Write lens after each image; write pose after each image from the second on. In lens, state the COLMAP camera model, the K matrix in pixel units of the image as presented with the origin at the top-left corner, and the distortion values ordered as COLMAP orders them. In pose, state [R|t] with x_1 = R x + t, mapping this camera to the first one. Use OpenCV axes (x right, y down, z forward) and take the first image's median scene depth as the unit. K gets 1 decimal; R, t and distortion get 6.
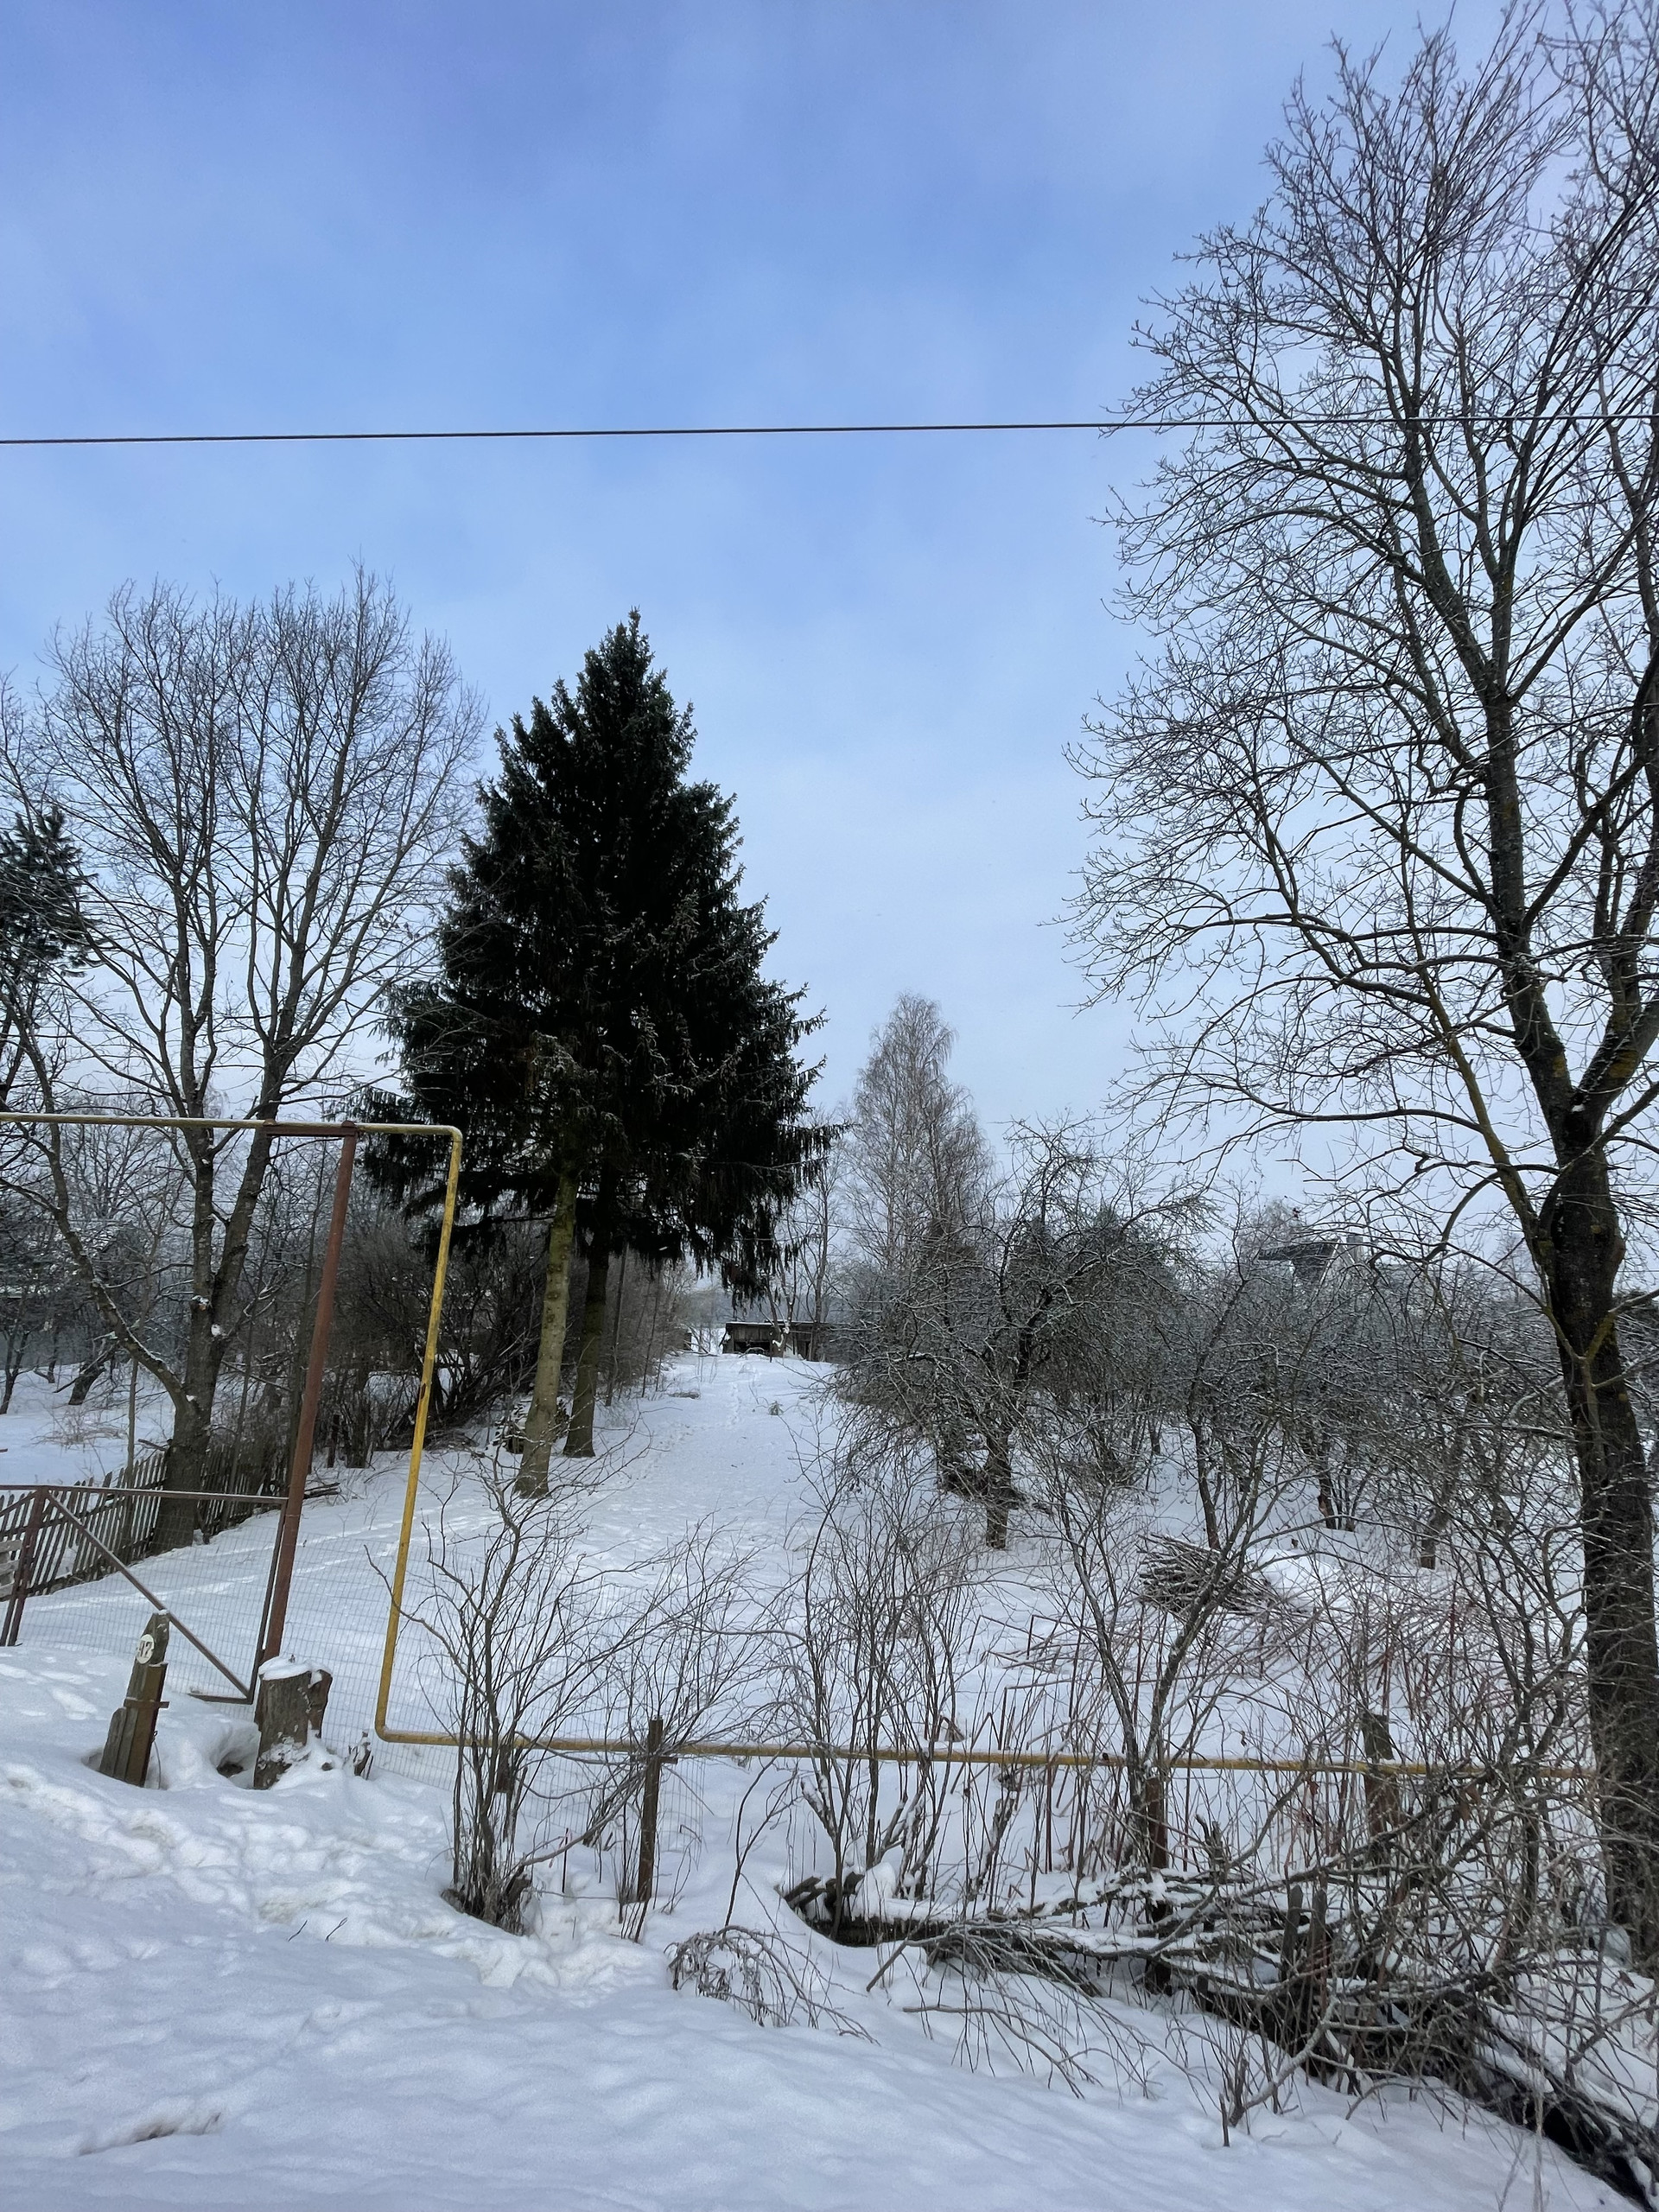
lens RADIAL K [[885.6, 0, 829.5], [0, 885.6, 1106.0], [0, 0, 1]] dist [-0.002900, -0.000374]
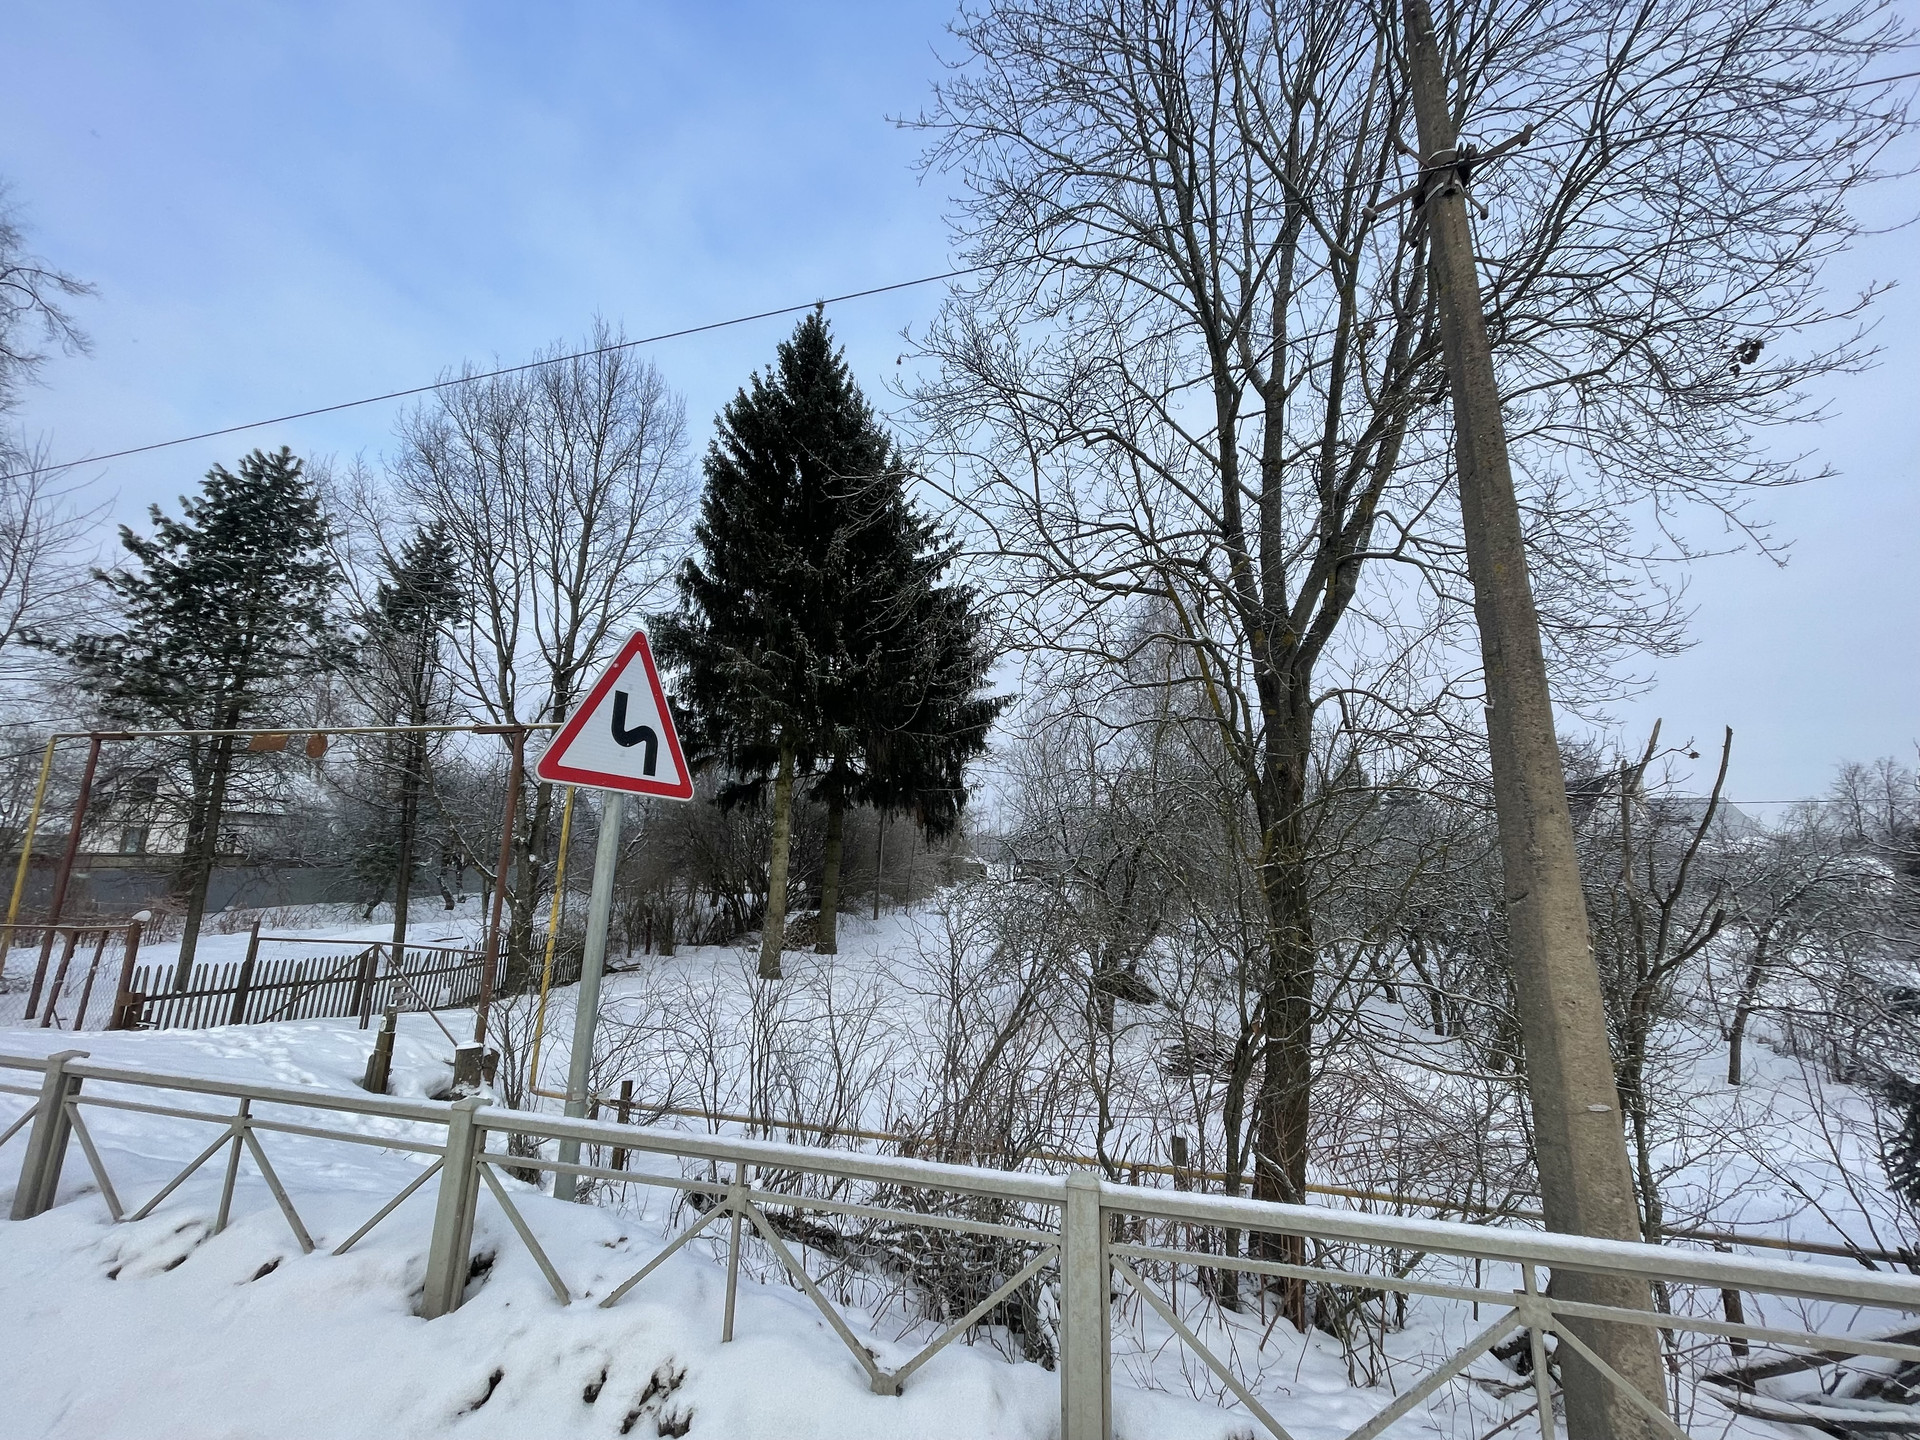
lens RADIAL K [[765.2, 0, 960.0], [0, 765.2, 720.0], [0, 0, 1]] dist [0.001832, 0.000165]
pose [[0.968575, -0.045515, -0.244521, 0.265051], [0.059468, 0.996978, 0.049984, -0.004696], [0.241507, -0.062954, 0.968355, -0.065078]]
